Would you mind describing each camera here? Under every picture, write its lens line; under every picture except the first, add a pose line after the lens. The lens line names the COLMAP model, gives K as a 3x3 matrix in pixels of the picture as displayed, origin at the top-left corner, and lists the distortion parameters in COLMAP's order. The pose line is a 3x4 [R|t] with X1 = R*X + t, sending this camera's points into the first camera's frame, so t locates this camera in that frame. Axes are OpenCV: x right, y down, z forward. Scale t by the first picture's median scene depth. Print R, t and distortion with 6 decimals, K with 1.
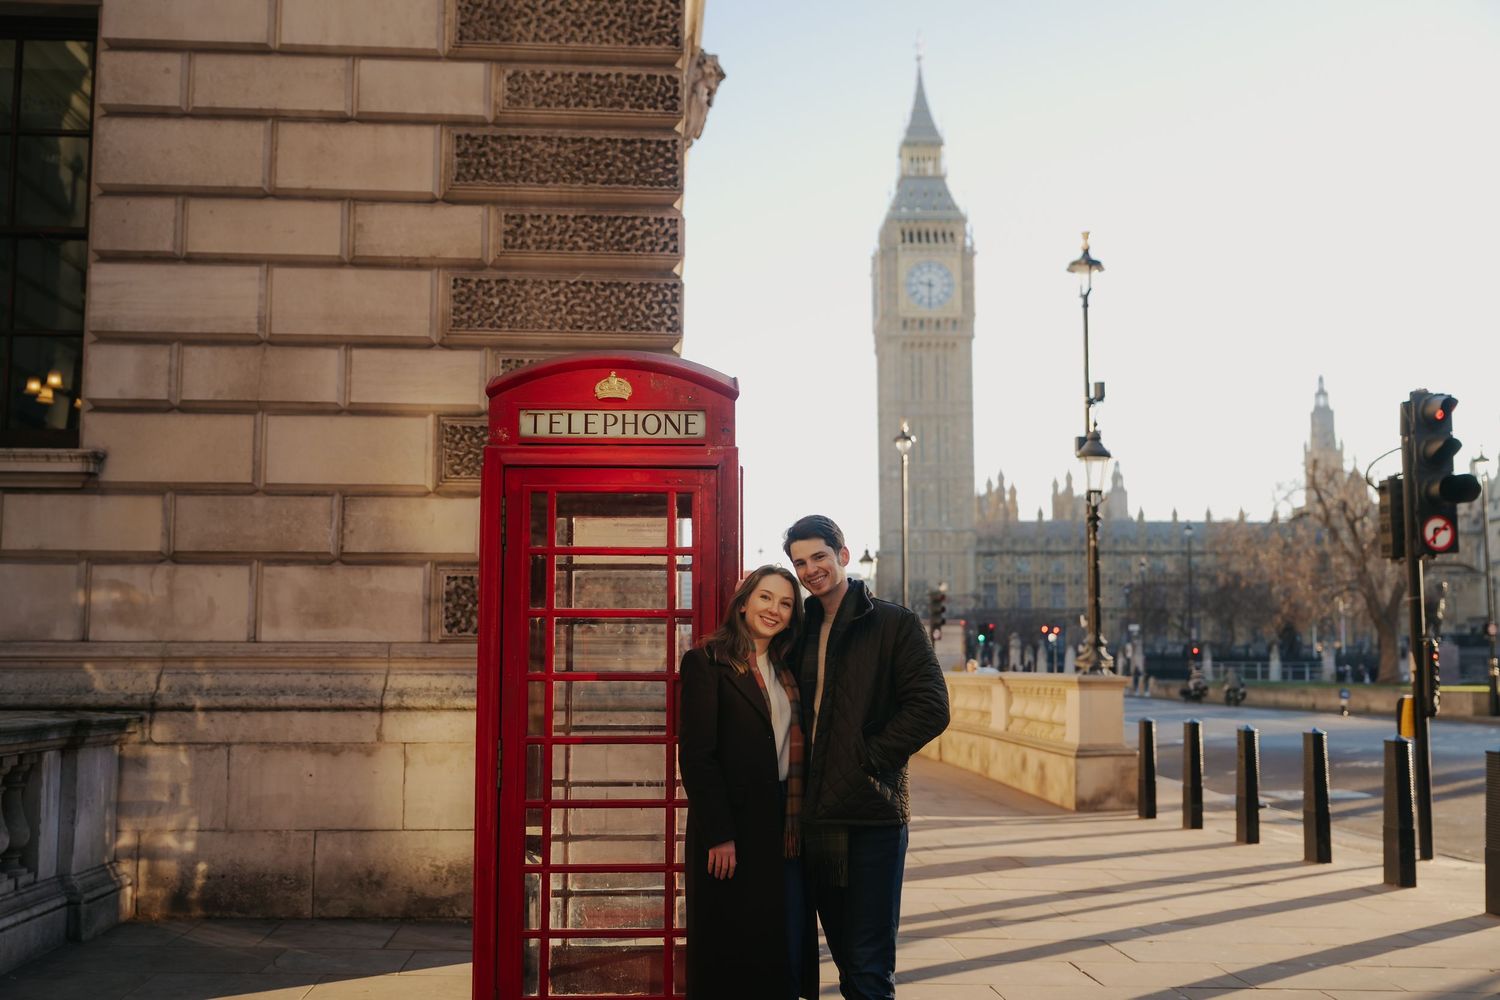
lens RADIAL K [[1907.9, 0, 746.4], [0, 1907.9, 476.5], [0, 0, 1]] dist [0.012276, -0.037087]
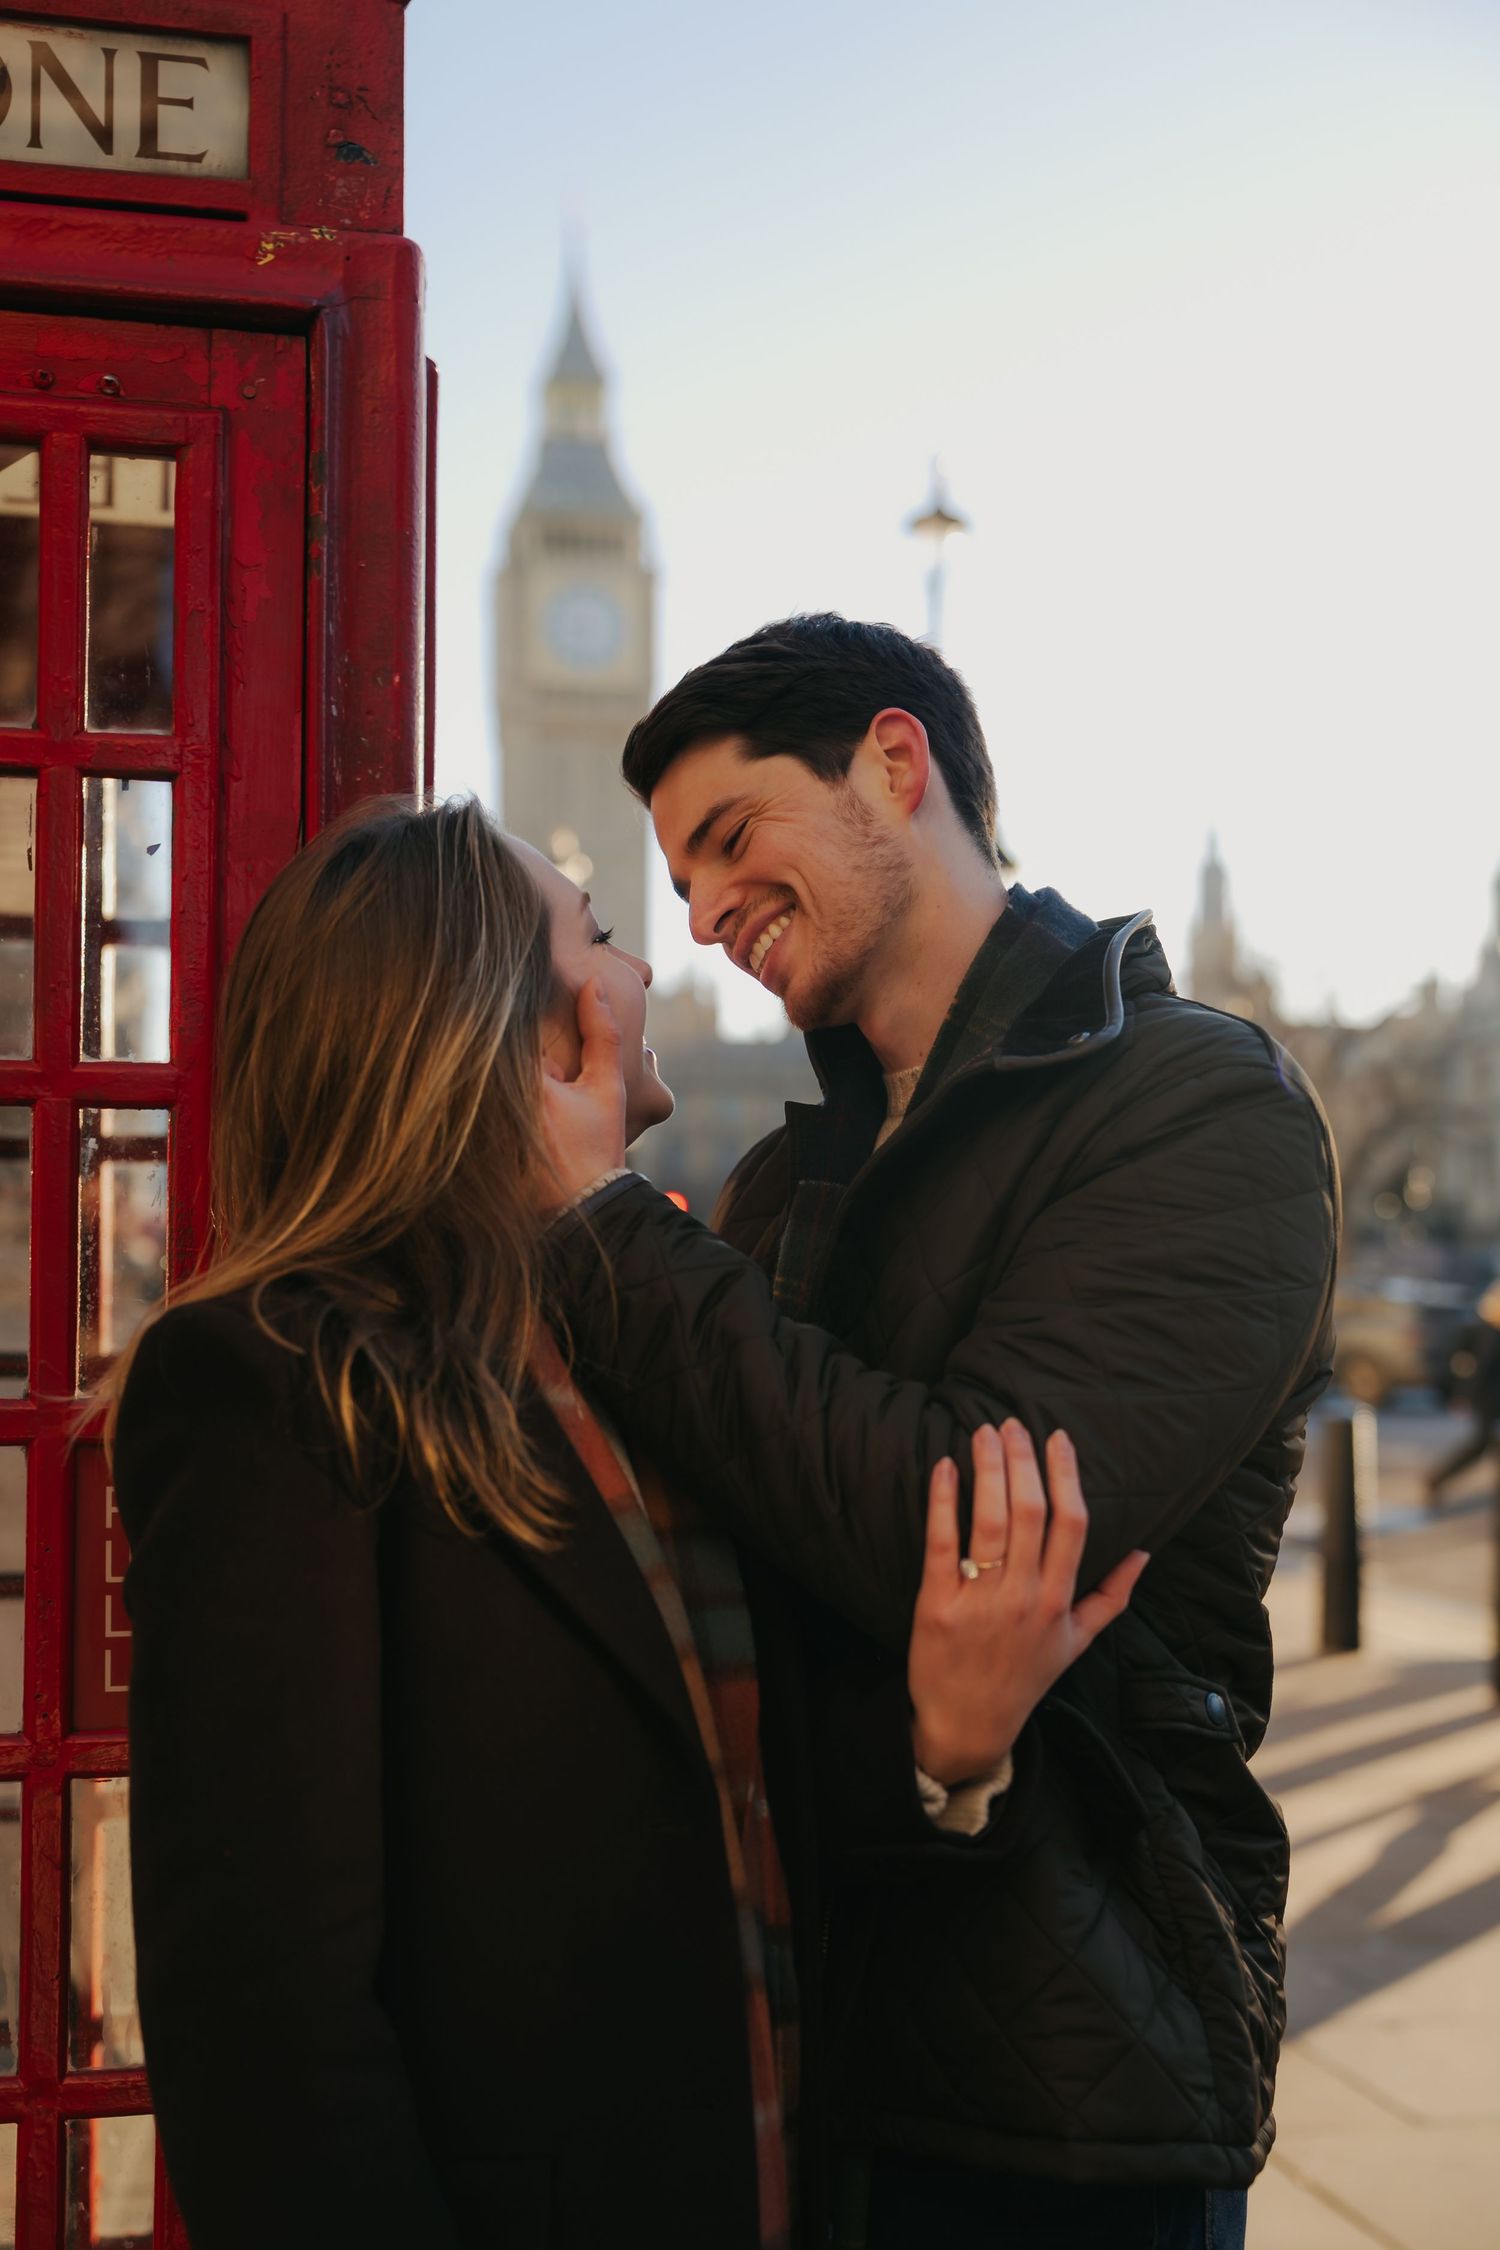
lens RADIAL K [[2861.9, 0, 750.0], [0, 2861.9, 1125.0], [0, 0, 1]] dist [0.012276, -0.037087]
pose [[0.985047, 0.006261, 0.172172, -0.020680], [-0.014297, 0.998863, 0.045469, 0.060287], [-0.171692, -0.047251, 0.984017, 0.701467]]
